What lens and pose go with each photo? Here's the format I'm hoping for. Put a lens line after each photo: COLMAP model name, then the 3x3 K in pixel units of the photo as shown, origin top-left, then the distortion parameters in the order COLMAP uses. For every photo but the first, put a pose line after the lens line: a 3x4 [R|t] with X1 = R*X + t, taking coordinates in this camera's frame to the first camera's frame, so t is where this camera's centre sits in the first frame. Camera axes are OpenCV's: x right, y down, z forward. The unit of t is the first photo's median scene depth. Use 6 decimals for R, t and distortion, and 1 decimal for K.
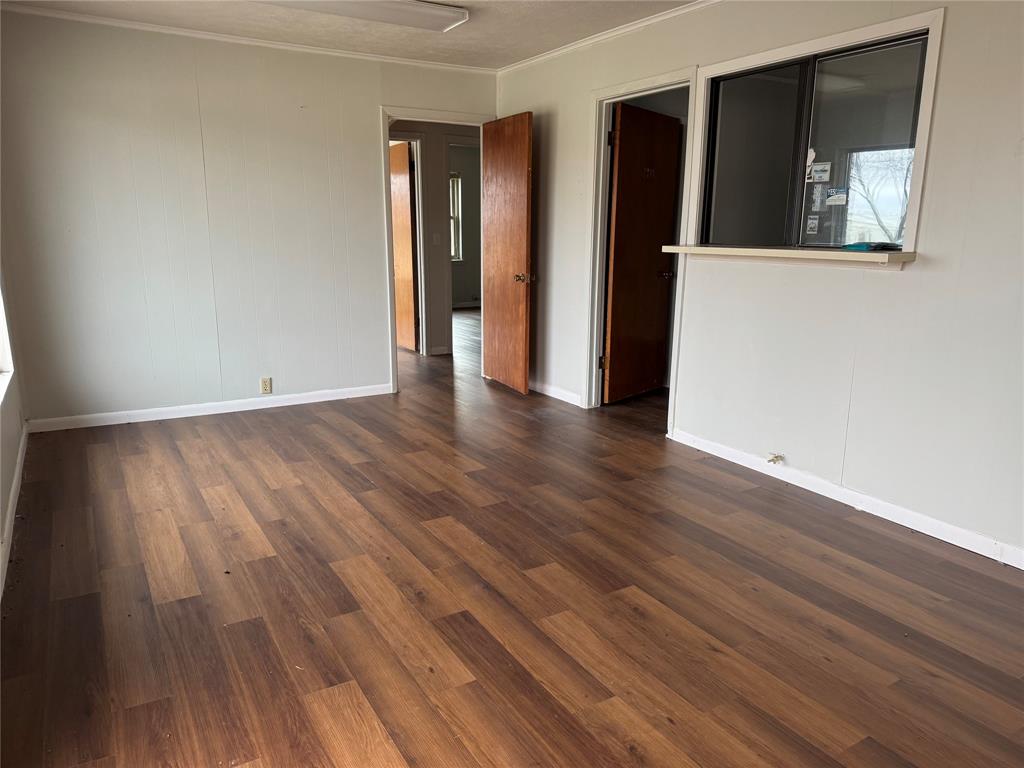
lens RADIAL K [[731.5, 0, 508.3], [0, 731.5, 381.6], [0, 0, 1]] dist [0.048633, -0.045494]
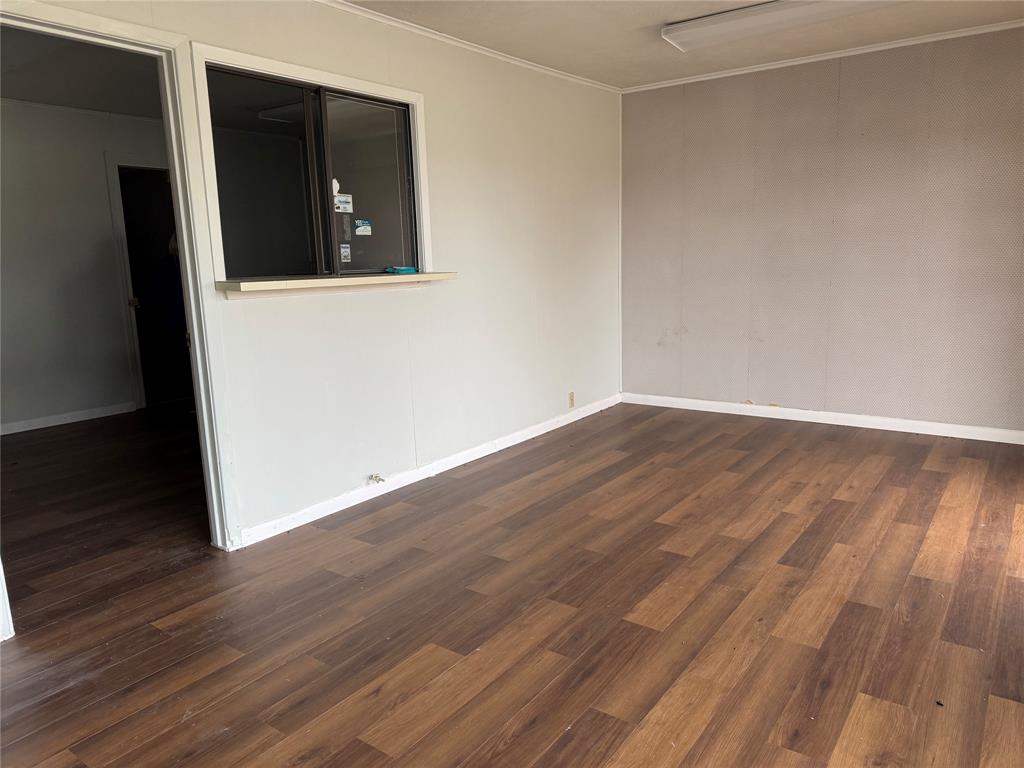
lens RADIAL K [[731.5, 0, 509.2], [0, 731.5, 386.0], [0, 0, 1]] dist [0.048633, -0.045494]
pose [[-0.402101, -0.170378, 0.899603, -0.811218], [0.213034, 0.938159, 0.272901, -0.340087], [-0.890467, 0.301380, -0.340938, 1.515378]]
